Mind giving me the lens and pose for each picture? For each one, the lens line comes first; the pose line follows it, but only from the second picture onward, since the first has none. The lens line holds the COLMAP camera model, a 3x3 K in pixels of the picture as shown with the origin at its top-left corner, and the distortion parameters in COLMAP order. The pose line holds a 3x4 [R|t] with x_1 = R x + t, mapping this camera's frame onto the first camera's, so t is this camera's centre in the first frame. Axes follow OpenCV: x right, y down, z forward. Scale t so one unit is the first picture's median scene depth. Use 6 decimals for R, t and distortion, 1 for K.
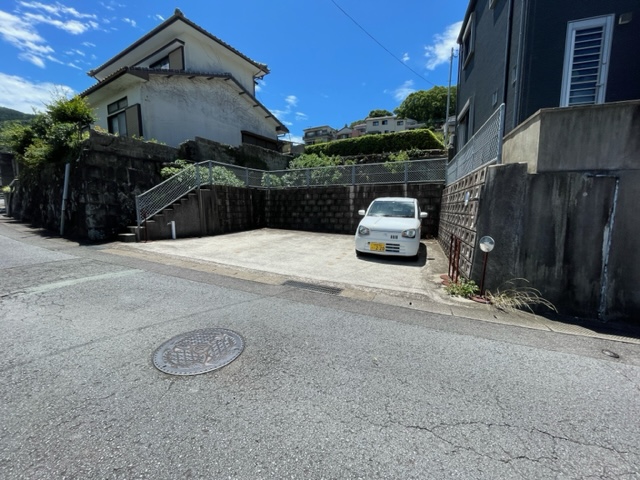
lens RADIAL K [[259.6, 0, 322.3], [0, 259.6, 239.2], [0, 0, 1]] dist [-0.002884, -0.000157]
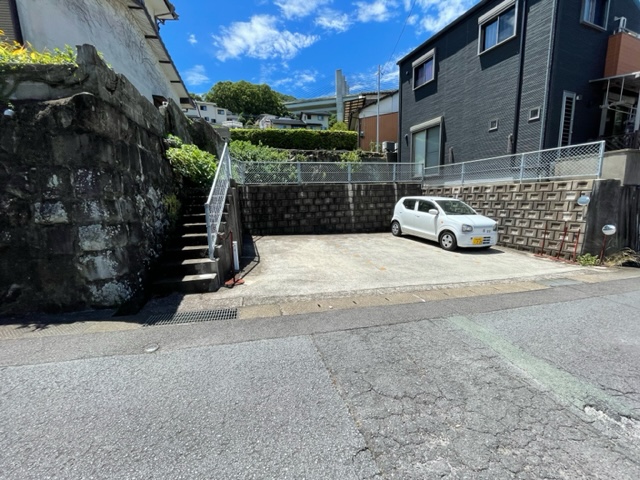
lens RADIAL K [[259.6, 0, 321.1], [0, 259.6, 240.2], [0, 0, 1]] dist [-0.002884, -0.000157]
pose [[0.776251, -0.120172, 0.618865, -0.586948], [0.099735, 0.992710, 0.067666, -0.068643], [-0.622485, 0.009197, 0.782578, 0.291763]]
